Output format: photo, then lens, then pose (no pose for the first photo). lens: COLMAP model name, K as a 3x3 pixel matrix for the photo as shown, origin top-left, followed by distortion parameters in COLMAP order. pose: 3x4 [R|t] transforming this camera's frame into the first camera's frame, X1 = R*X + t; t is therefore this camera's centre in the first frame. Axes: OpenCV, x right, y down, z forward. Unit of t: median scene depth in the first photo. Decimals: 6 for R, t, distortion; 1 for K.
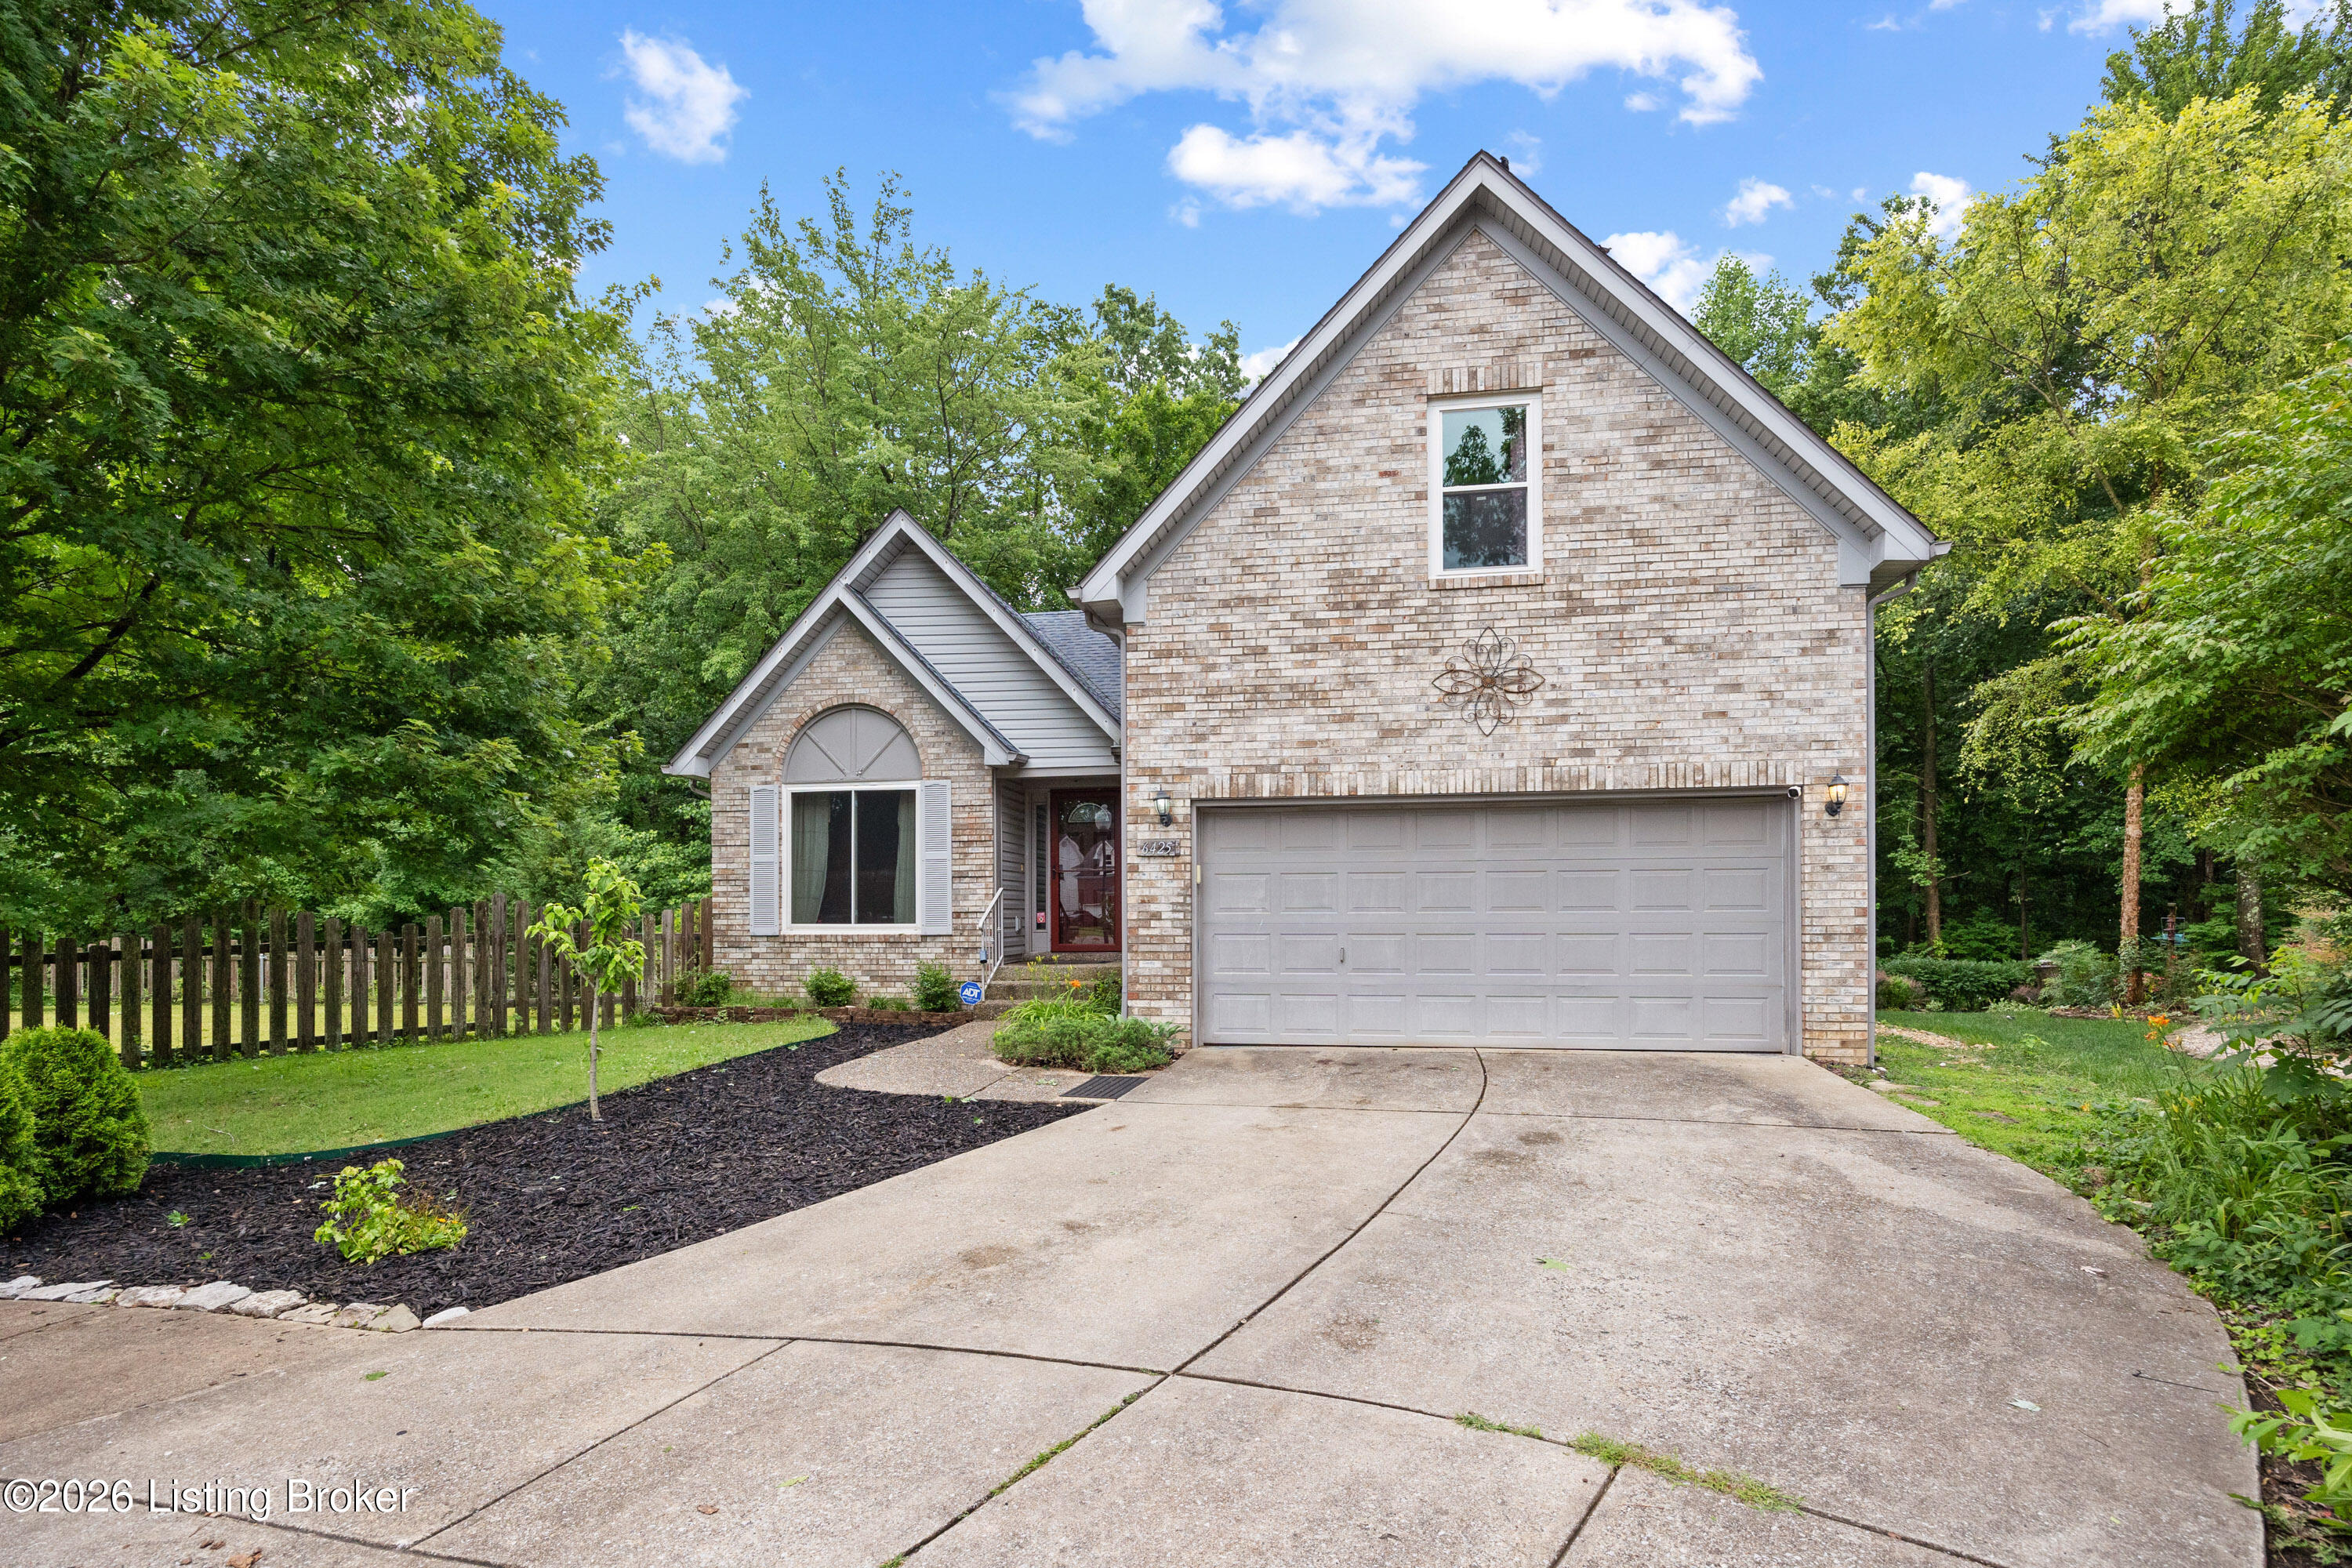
lens RADIAL K [[1060.7, 0, 1217.5], [0, 1060.7, 870.9], [0, 0, 1]] dist [-0.008802, -0.000271]
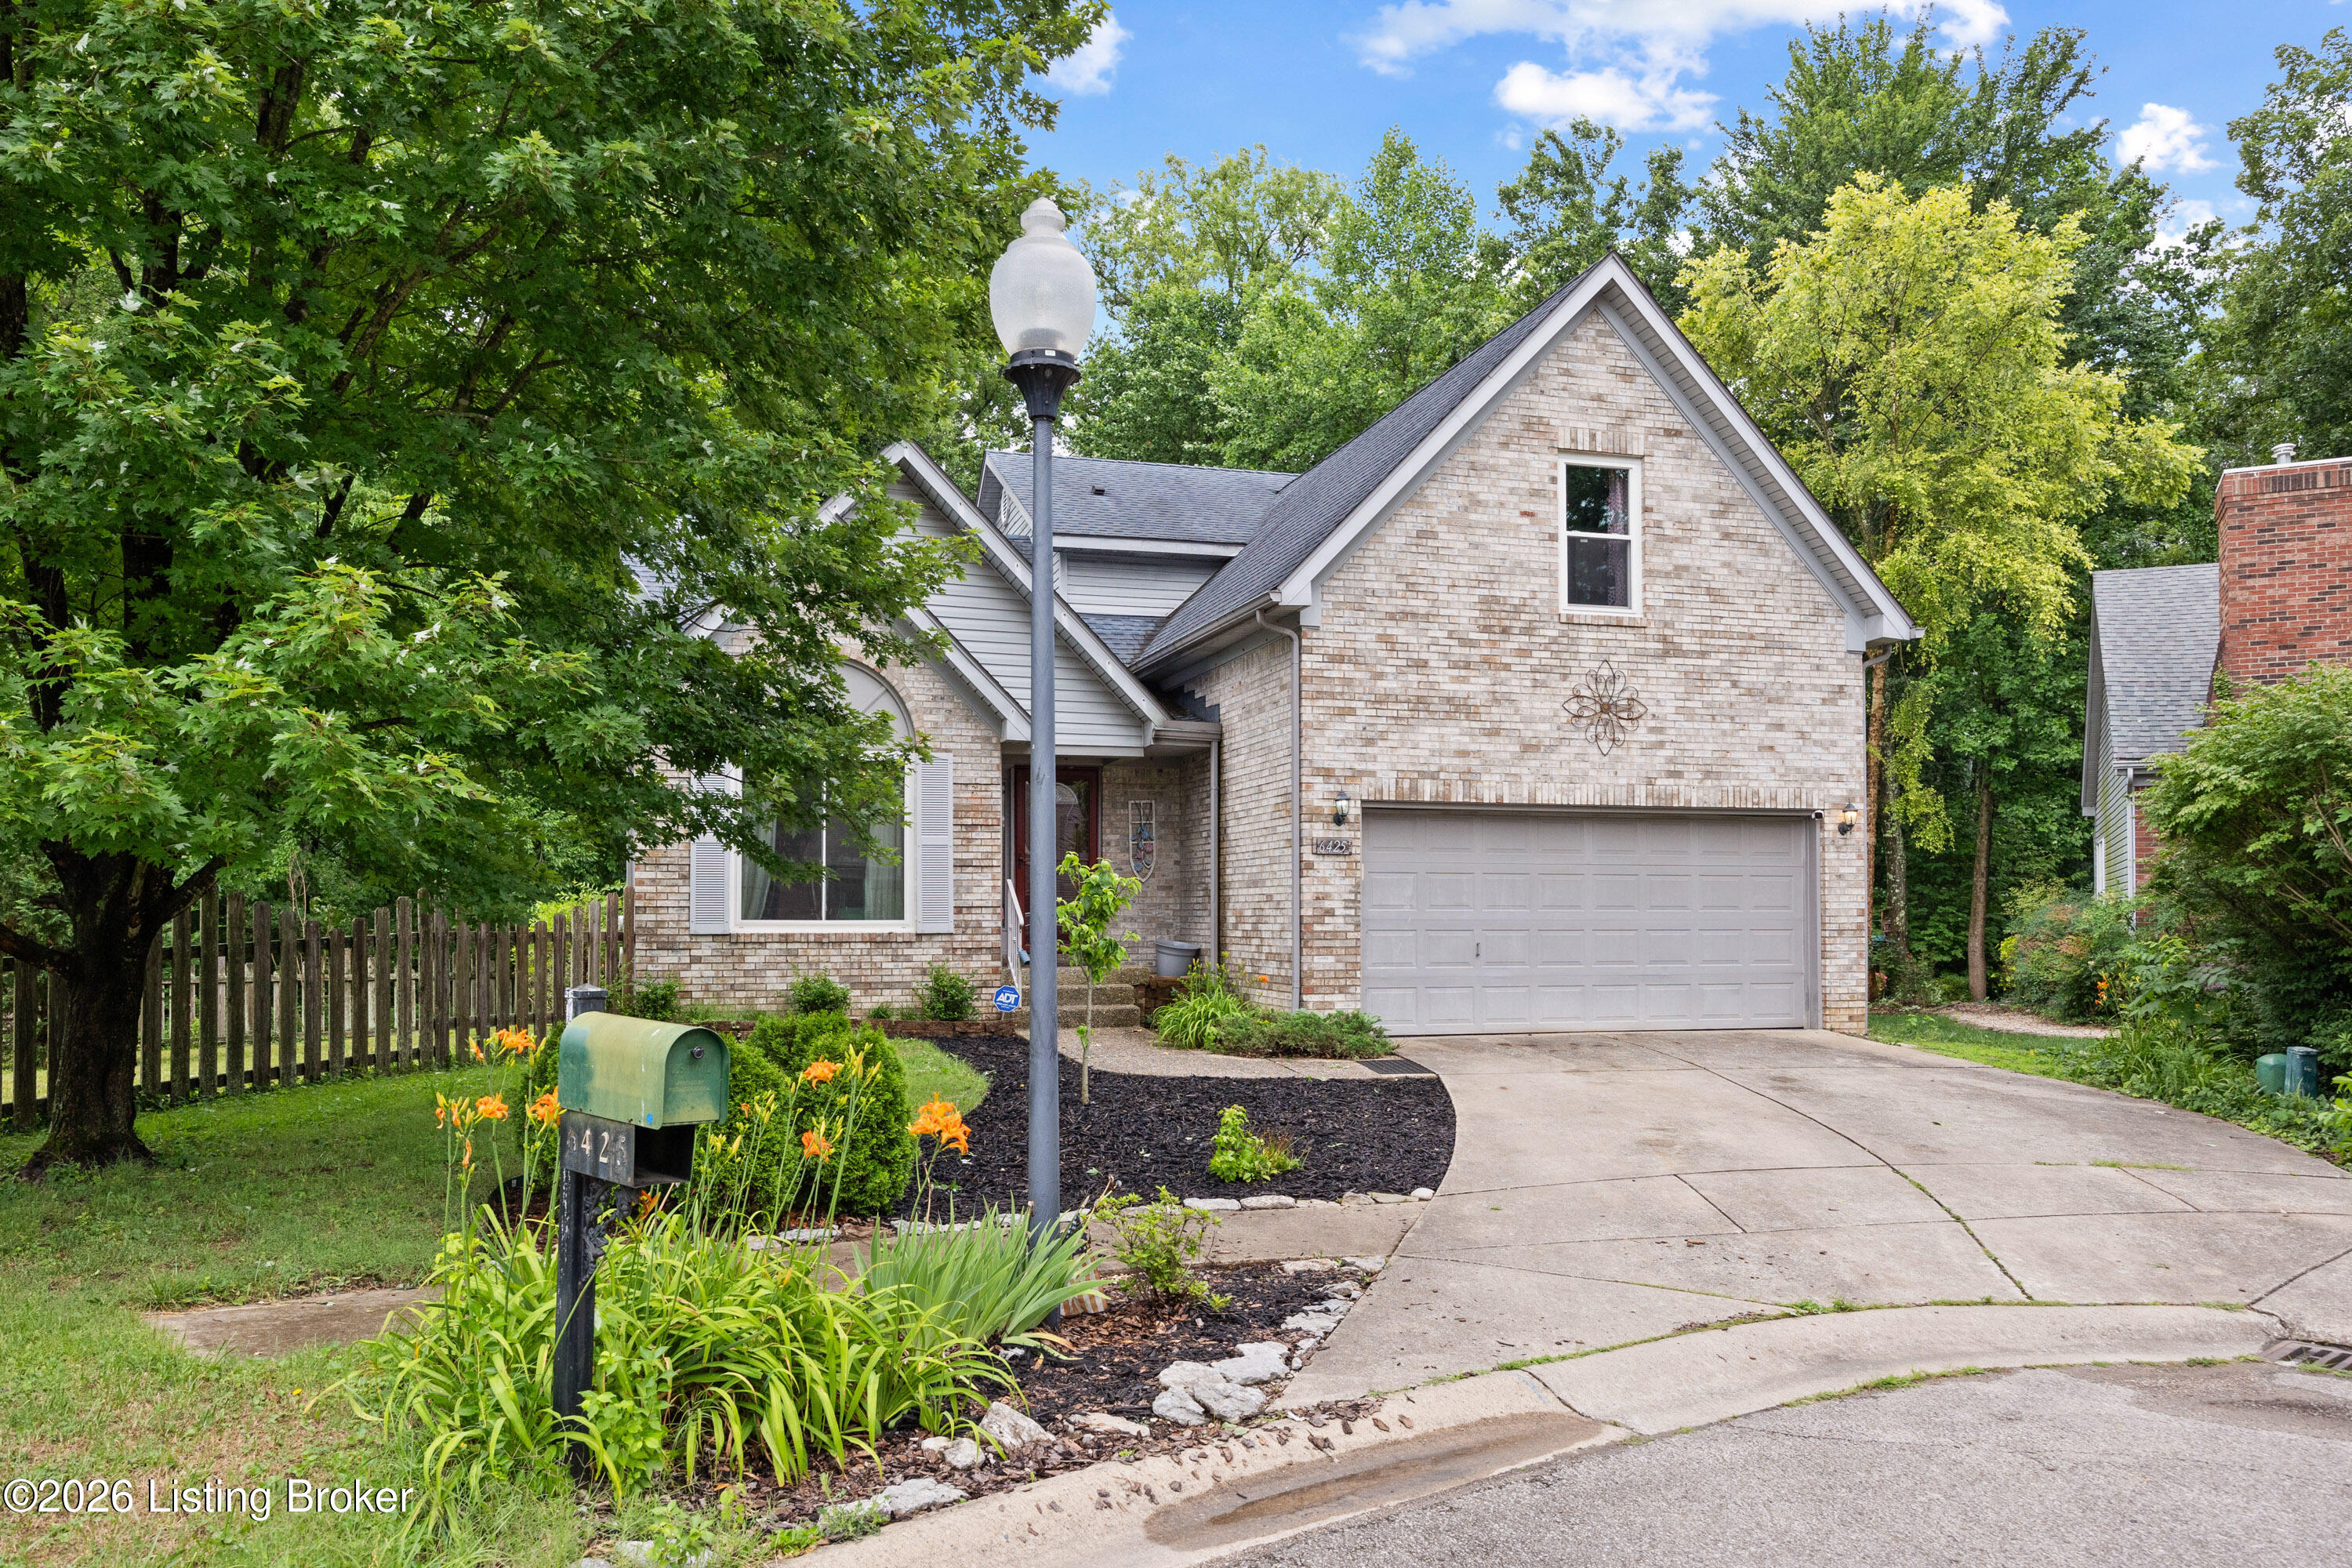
lens RADIAL K [[1642.9, 0, 1172.9], [0, 1642.9, 786.9], [0, 0, 1]] dist [0.003197, -0.002501]
pose [[0.904184, 0.037759, 0.425471, -0.894879], [-0.022600, 0.998919, -0.040622, -0.011159], [-0.426545, 0.027114, 0.904060, -0.389291]]
